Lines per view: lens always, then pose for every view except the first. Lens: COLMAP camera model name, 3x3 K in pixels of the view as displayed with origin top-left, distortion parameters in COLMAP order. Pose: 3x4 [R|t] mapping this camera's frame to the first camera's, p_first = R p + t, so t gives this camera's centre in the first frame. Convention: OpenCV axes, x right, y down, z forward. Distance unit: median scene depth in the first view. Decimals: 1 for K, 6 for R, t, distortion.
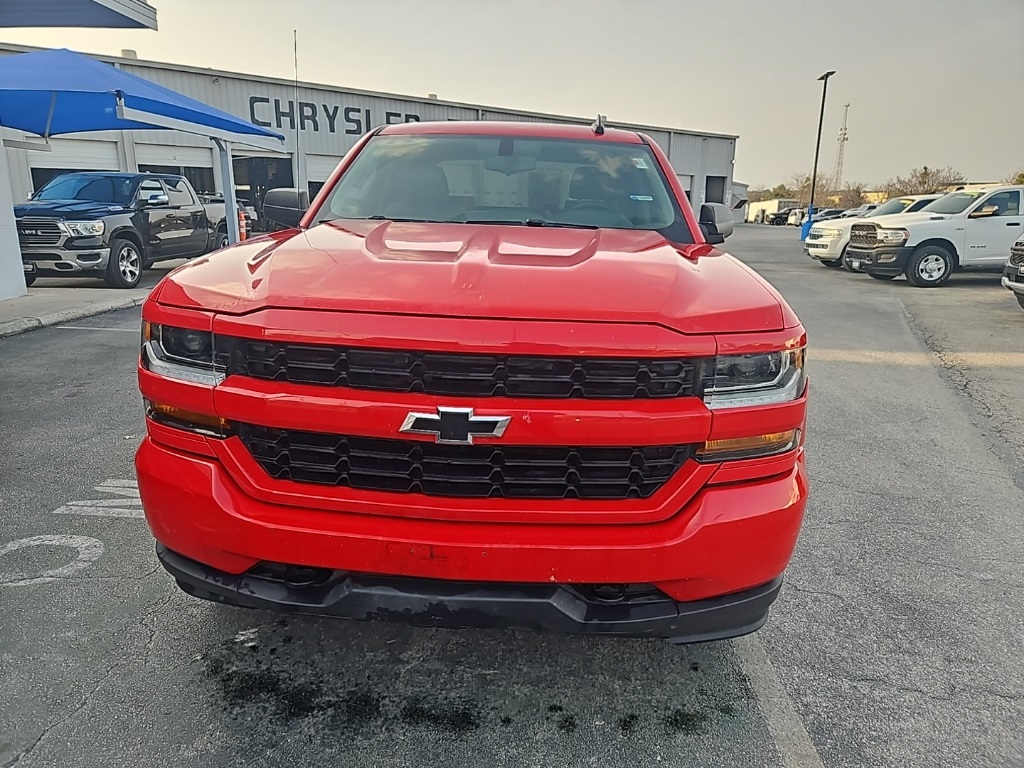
lens RADIAL K [[692.7, 0, 512.0], [0, 692.7, 384.0], [0, 0, 1]] dist [0.063730, -0.058529]
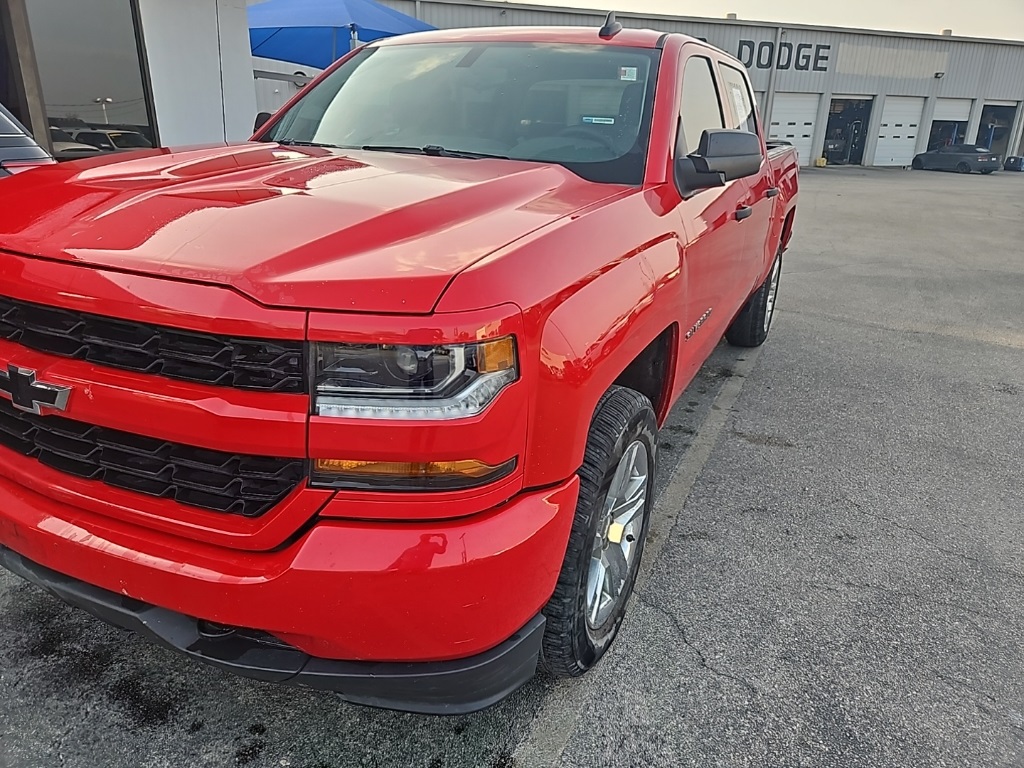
lens RADIAL K [[692.7, 0, 512.0], [0, 692.7, 384.0], [0, 0, 1]] dist [0.063730, -0.058529]
pose [[0.922542, 0.135986, -0.361144, 0.668605], [-0.104267, 0.988884, 0.106008, -0.084754], [0.371545, -0.060141, 0.926465, 0.385290]]
